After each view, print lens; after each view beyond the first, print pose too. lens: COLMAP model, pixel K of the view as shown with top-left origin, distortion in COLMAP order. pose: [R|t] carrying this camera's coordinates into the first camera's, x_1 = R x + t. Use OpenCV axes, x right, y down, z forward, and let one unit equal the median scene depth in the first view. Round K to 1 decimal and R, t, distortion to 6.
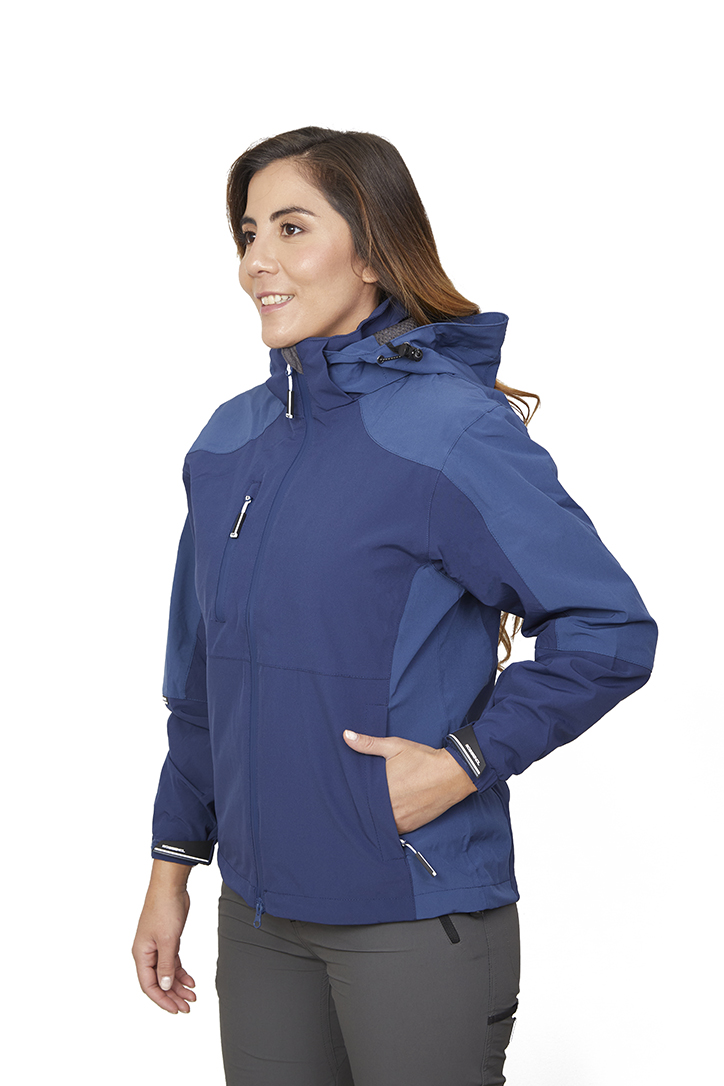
lens RADIAL K [[2096.8, 0, 364.0], [0, 2096.8, 530.4], [0, 0, 1]] dist [0.261471, 0.000000]
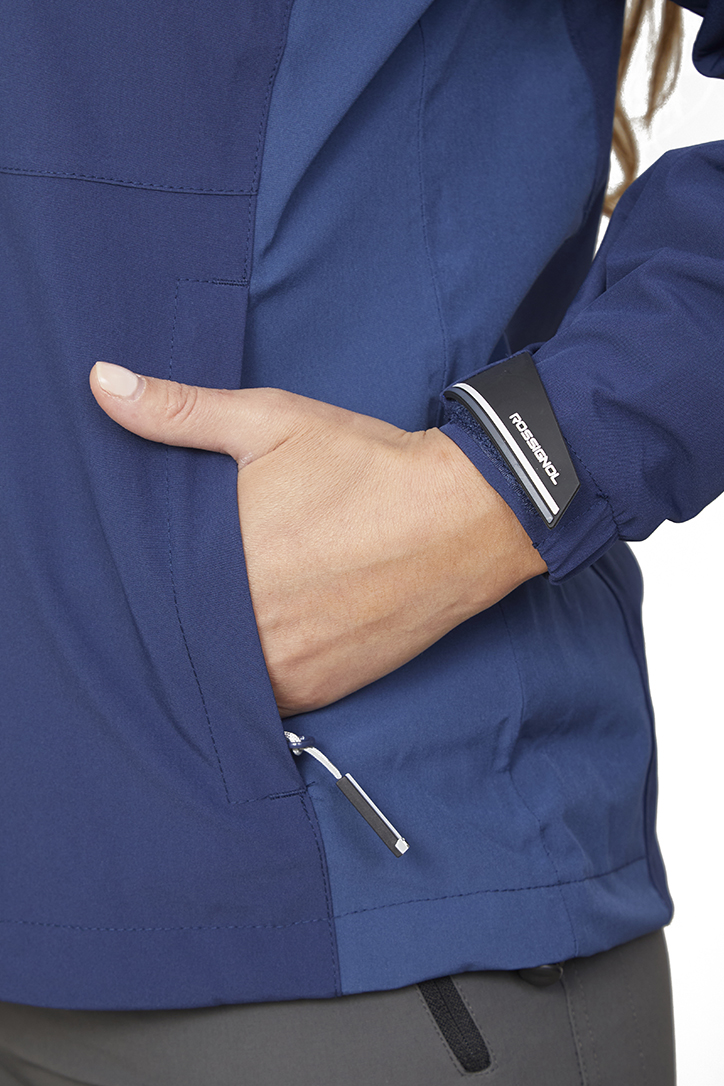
lens RADIAL K [[3302.4, 0, 364.5], [0, 3302.4, 546.4], [0, 0, 1]] dist [-1.137988, 0.000000]
pose [[0.997536, 0.005155, 0.069962, -0.004169], [-0.011904, 0.995272, 0.096396, 0.075777], [-0.069134, -0.096991, 0.992881, 0.542407]]
